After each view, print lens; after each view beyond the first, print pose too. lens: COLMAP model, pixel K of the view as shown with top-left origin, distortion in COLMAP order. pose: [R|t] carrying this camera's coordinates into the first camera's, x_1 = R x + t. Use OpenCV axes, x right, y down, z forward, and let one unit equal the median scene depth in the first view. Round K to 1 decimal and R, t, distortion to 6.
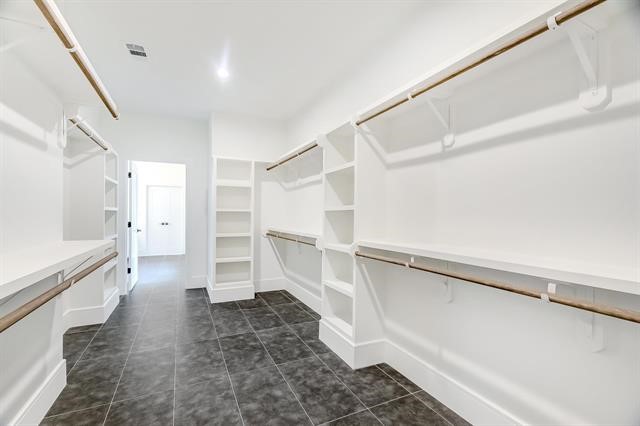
lens RADIAL K [[289.7, 0, 318.6], [0, 289.7, 212.4], [0, 0, 1]] dist [0.002428, 0.000171]
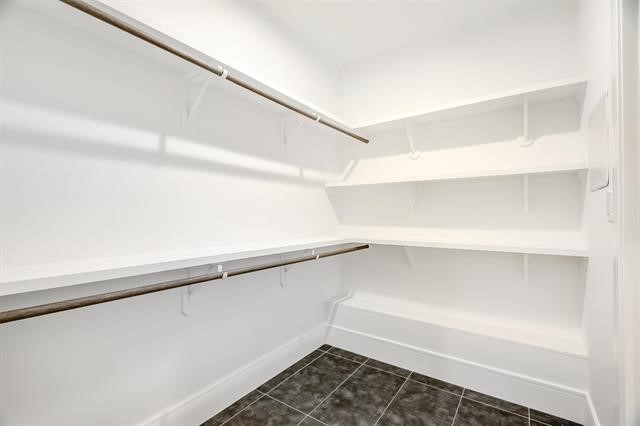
lens RADIAL K [[289.7, 0, 318.7], [0, 289.7, 217.3], [0, 0, 1]] dist [0.002428, 0.000171]
pose [[-0.492060, -0.002951, 0.870556, -0.708978], [-0.010587, 0.999941, -0.002594, 0.019397], [-0.870497, -0.010493, -0.492062, 1.497483]]
